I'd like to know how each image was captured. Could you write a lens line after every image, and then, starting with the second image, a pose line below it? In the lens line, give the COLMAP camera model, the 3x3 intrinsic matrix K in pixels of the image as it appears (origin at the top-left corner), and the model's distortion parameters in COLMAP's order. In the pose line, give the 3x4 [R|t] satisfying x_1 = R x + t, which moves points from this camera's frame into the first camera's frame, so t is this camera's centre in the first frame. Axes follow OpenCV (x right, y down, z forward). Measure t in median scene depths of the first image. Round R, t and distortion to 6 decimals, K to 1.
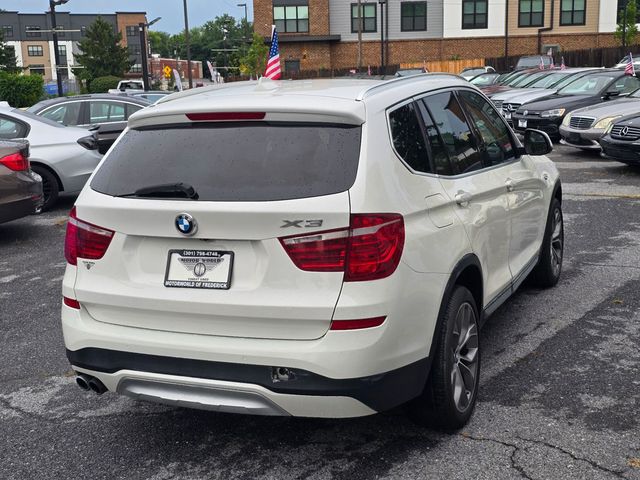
lens RADIAL K [[431.4, 0, 322.6], [0, 431.4, 221.4], [0, 0, 1]] dist [0.072043, -0.068373]
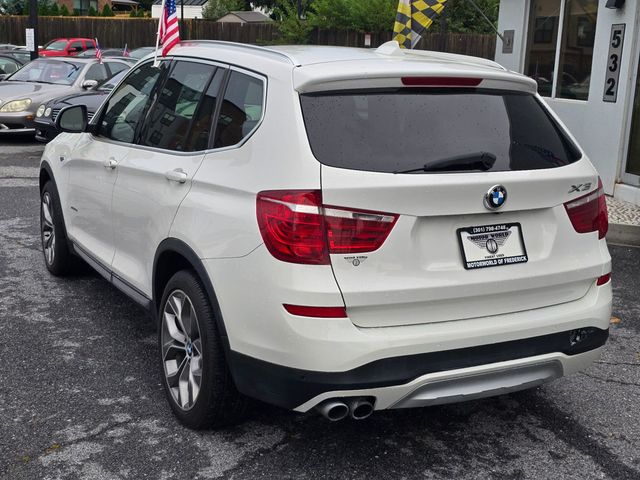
lens RADIAL K [[431.4, 0, 322.6], [0, 431.4, 221.4], [0, 0, 1]] dist [0.072043, -0.068373]
pose [[0.875114, -0.097577, 0.473977, -1.030849], [0.089172, 0.995203, 0.040241, -0.010207], [-0.475630, 0.007050, 0.879617, 0.358787]]
